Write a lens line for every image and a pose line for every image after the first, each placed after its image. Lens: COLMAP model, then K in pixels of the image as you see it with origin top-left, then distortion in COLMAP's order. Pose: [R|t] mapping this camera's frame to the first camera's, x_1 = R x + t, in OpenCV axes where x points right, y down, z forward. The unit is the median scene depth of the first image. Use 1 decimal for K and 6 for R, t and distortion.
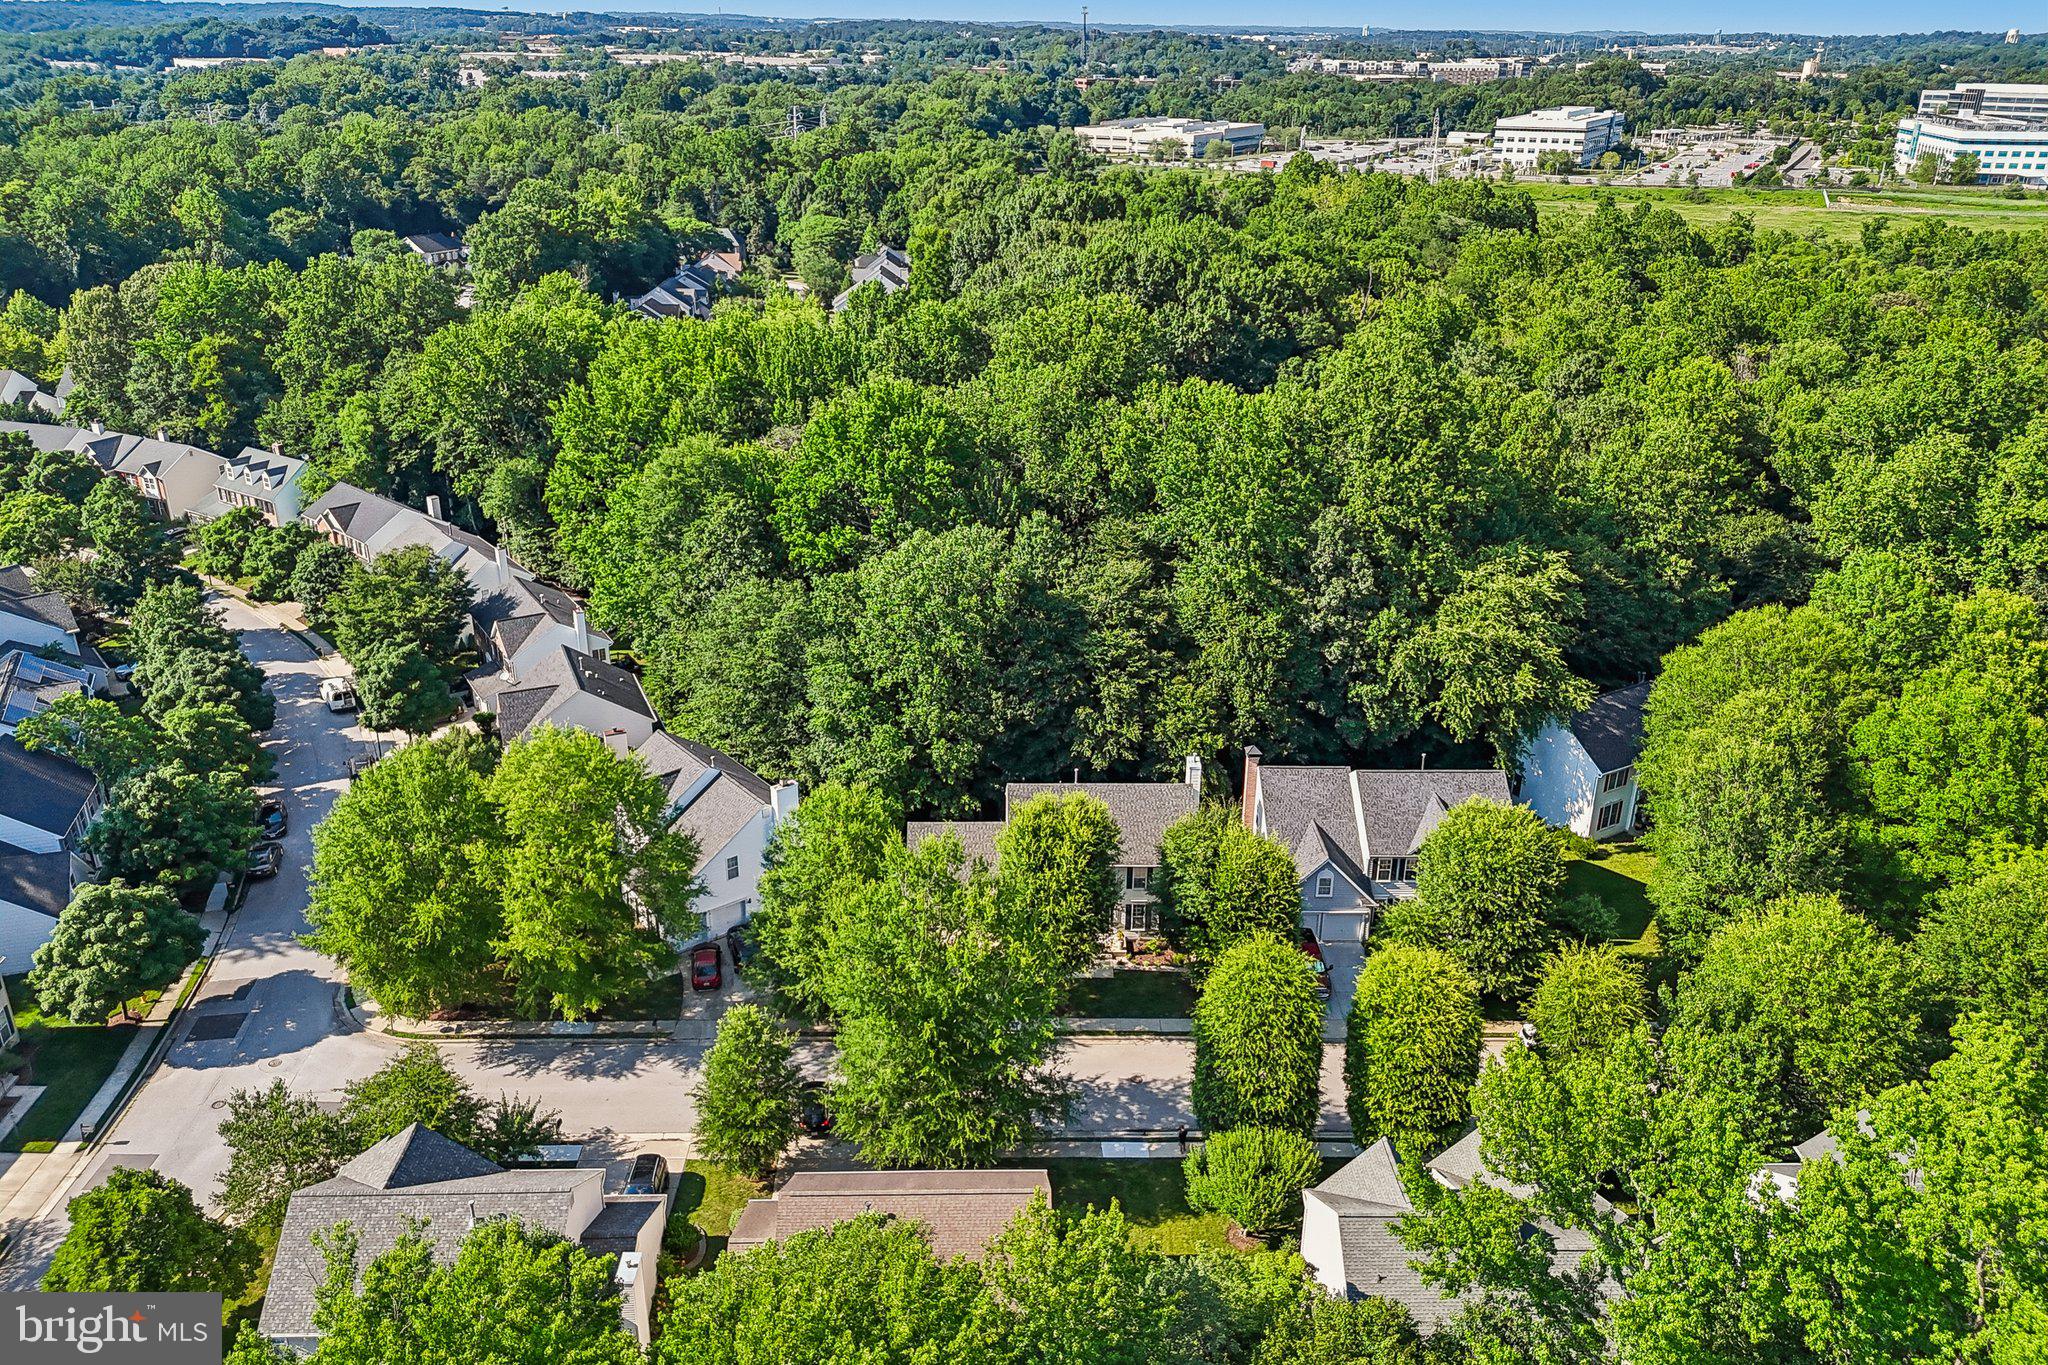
lens RADIAL K [[1507.3, 0, 1014.4], [0, 1507.3, 660.9], [0, 0, 1]] dist [0.068743, -0.074373]
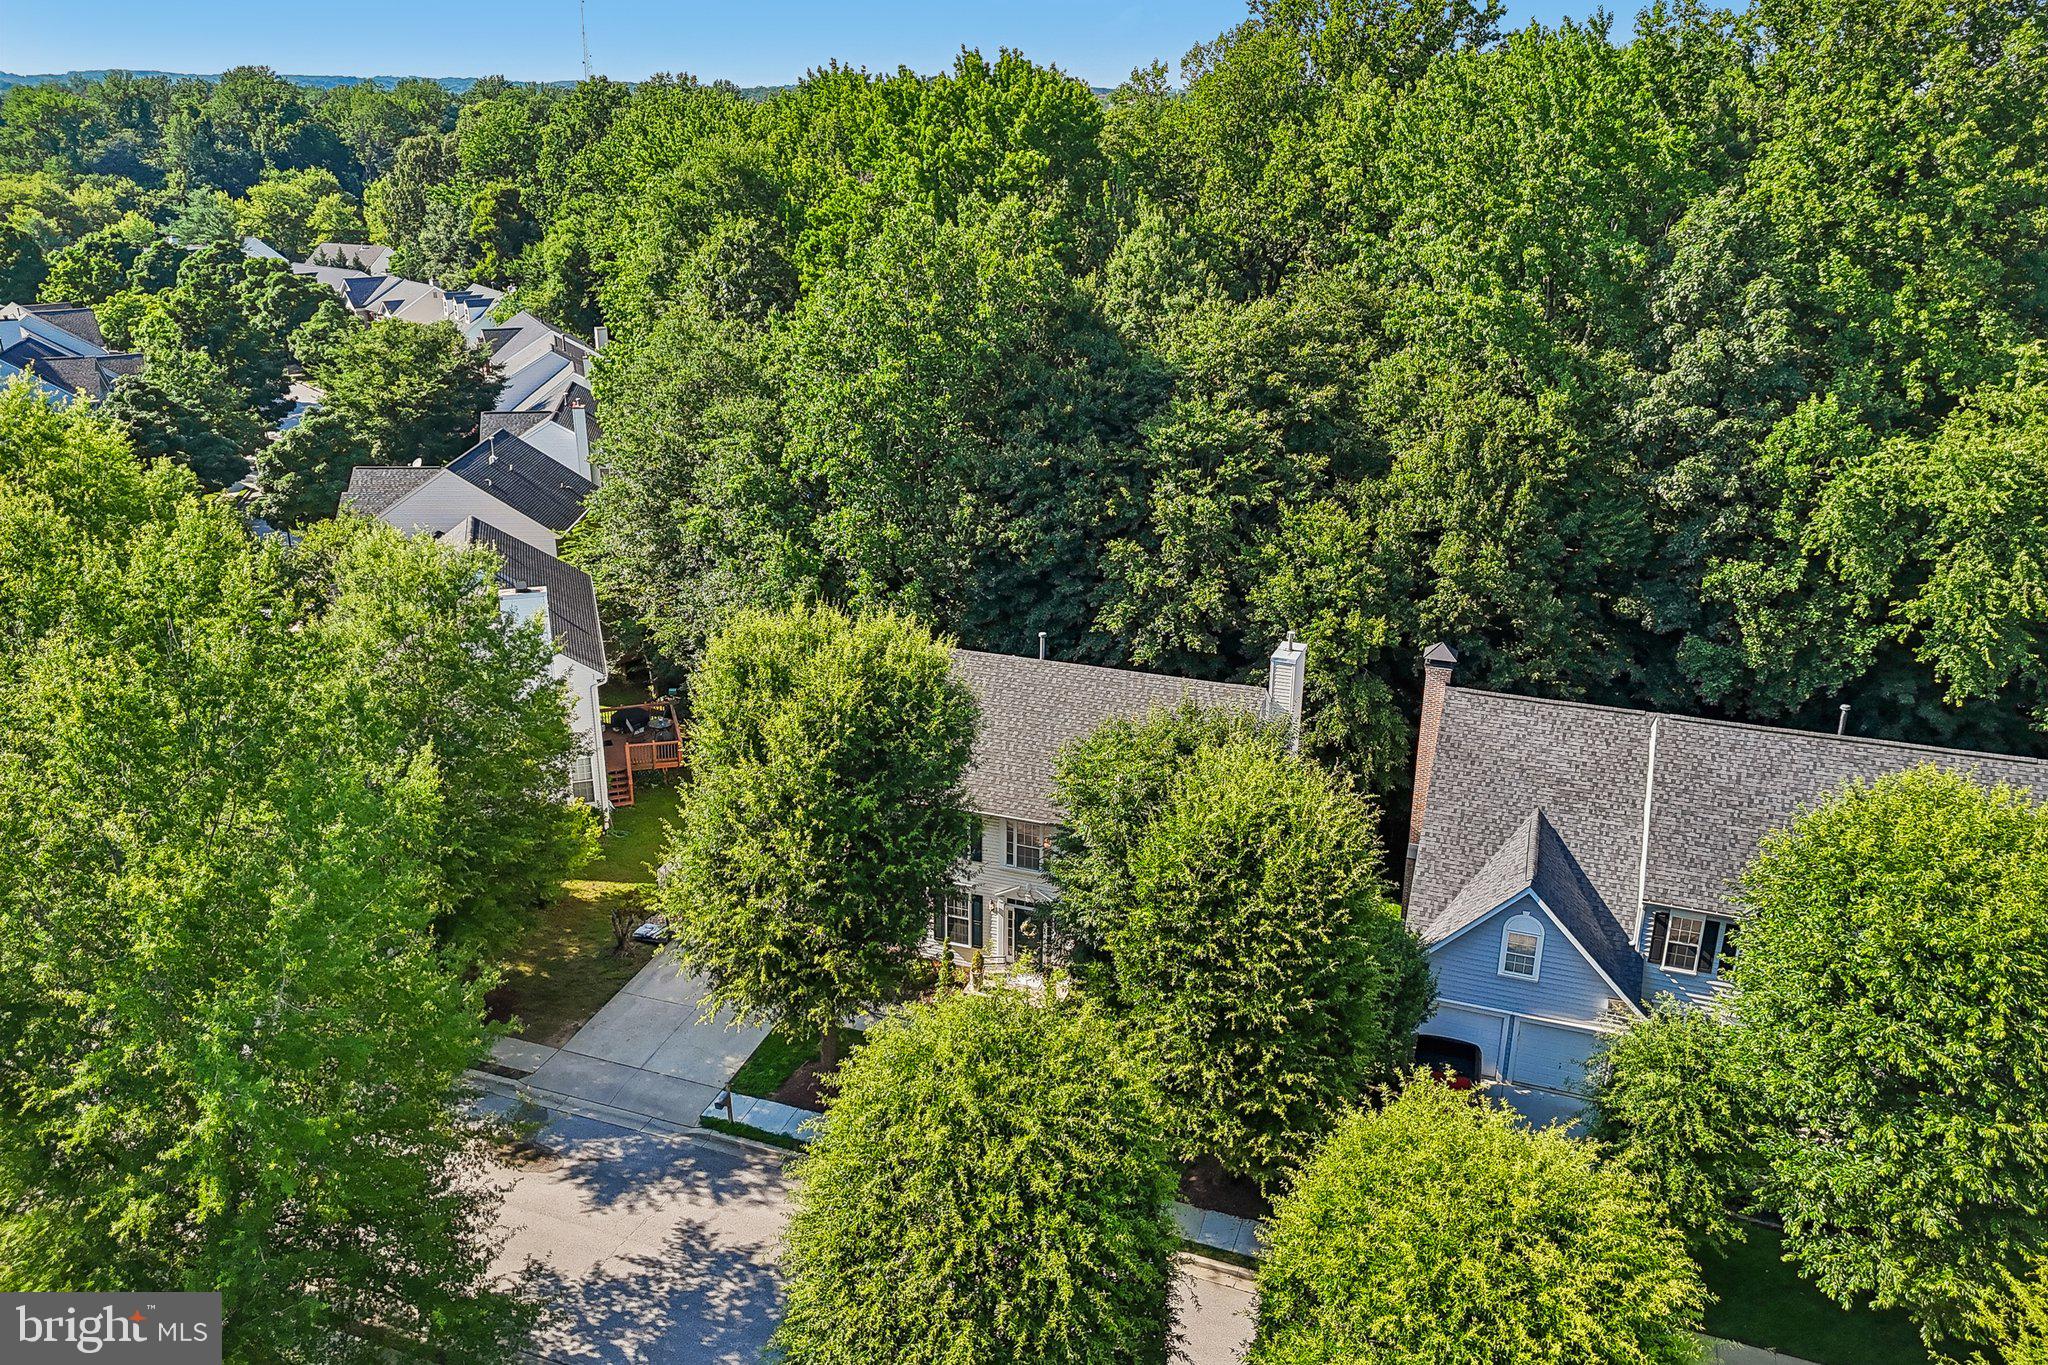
lens RADIAL K [[1507.3, 0, 1023.9], [0, 1507.3, 684.9], [0, 0, 1]] dist [0.068743, -0.074373]
pose [[0.933449, 0.125849, -0.335910, 0.187274], [-0.137054, 0.990516, -0.009758, 0.087177], [0.331496, 0.055147, 0.941844, 0.488427]]
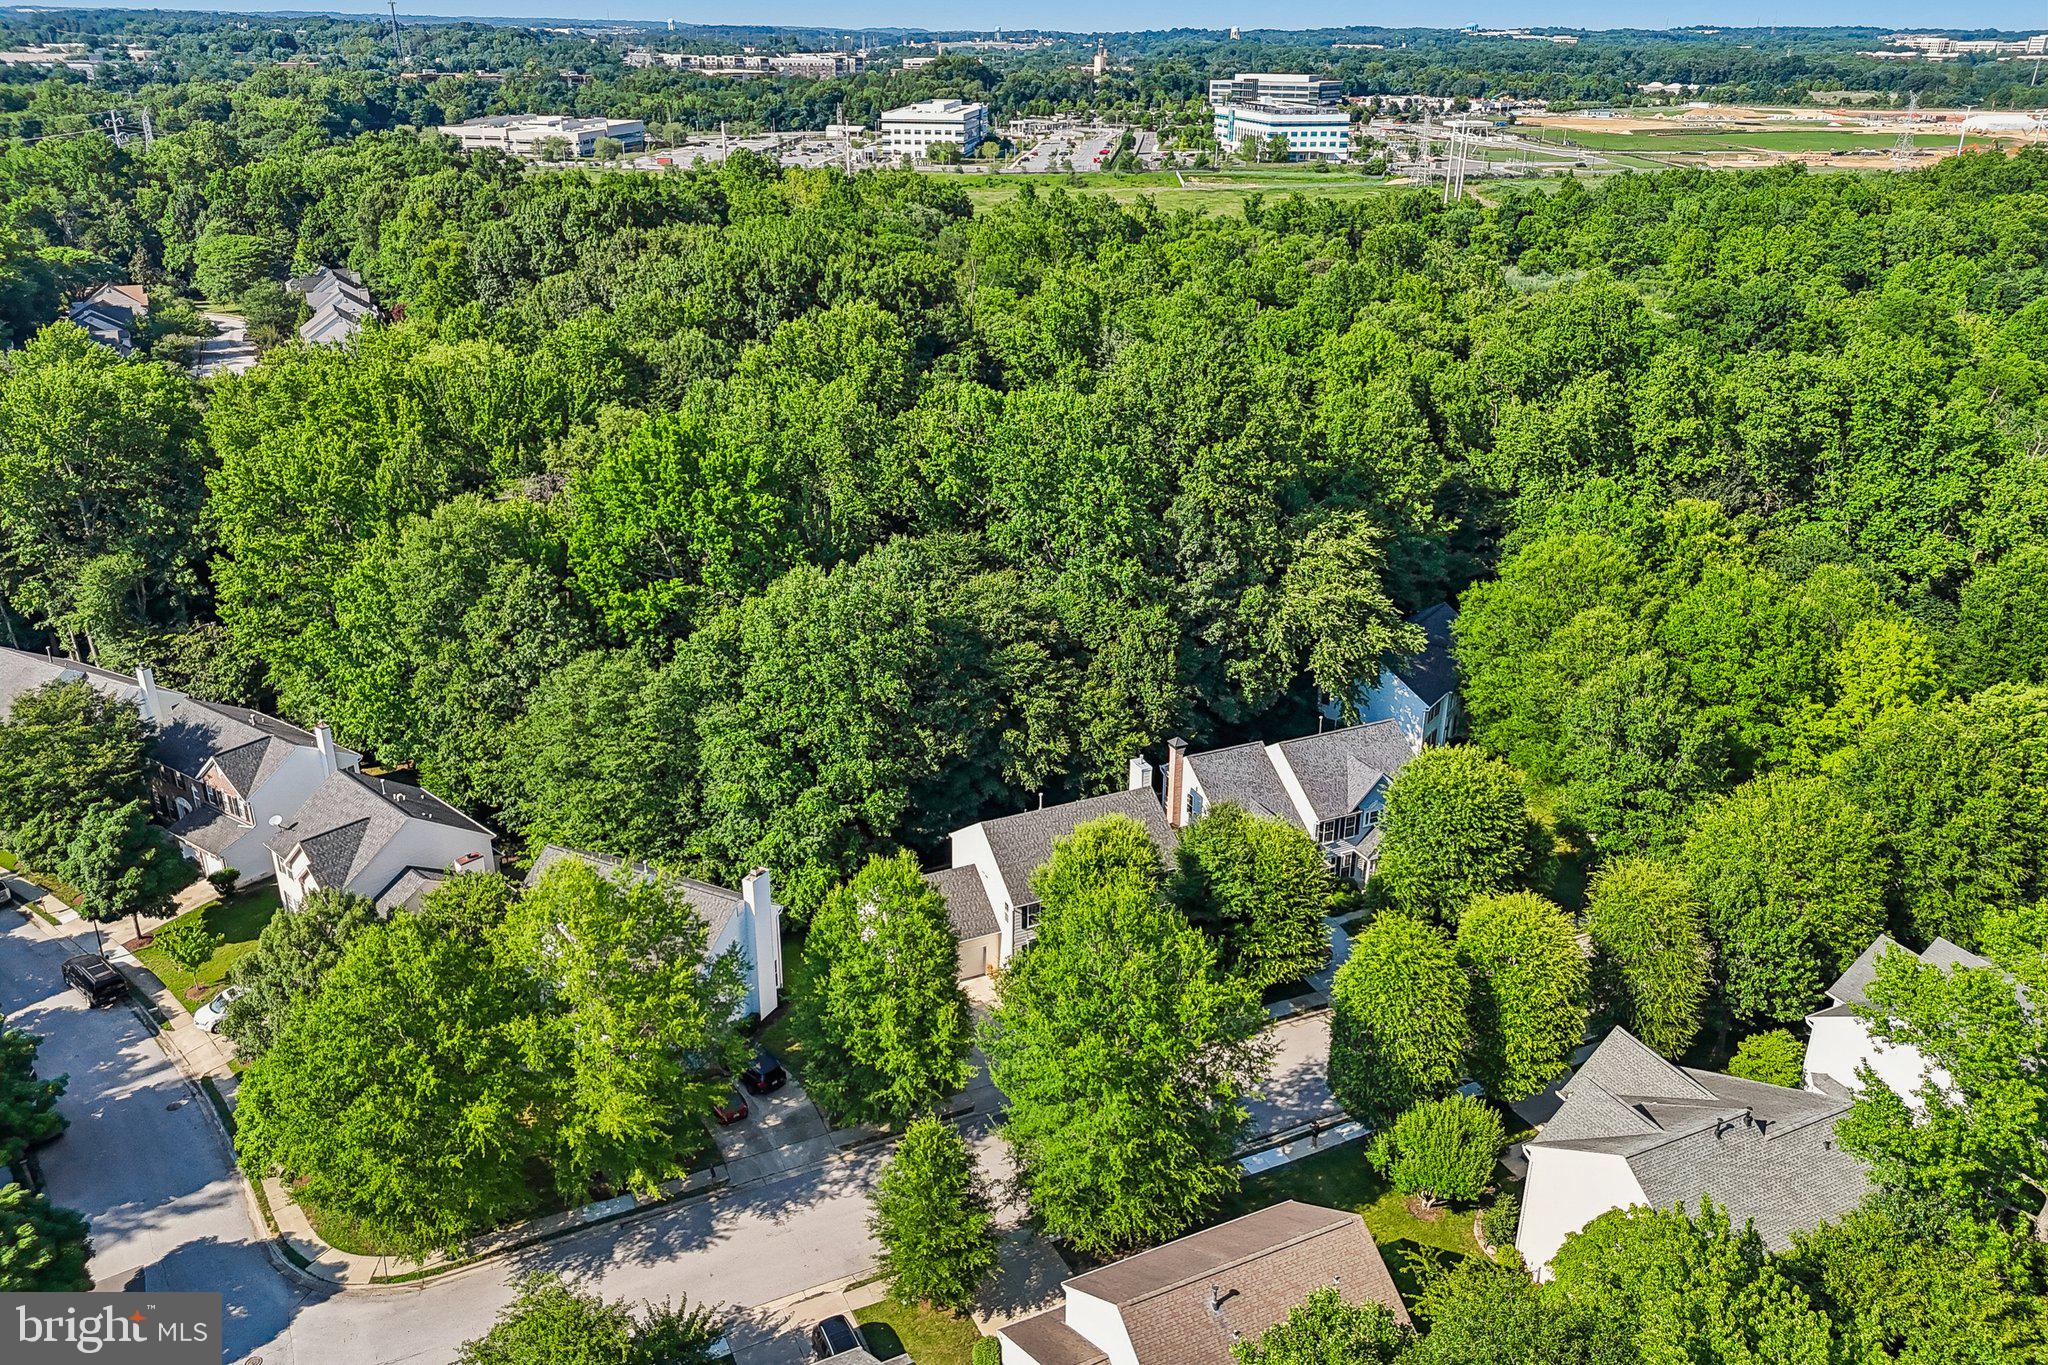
lens RADIAL K [[1507.3, 0, 1018.0], [0, 1507.3, 671.3], [0, 0, 1]] dist [0.068743, -0.074373]
pose [[0.912265, -0.161050, 0.376612, -0.295925], [0.157711, 0.986678, 0.039909, -0.042511], [-0.378022, 0.022988, 0.925511, 0.103450]]
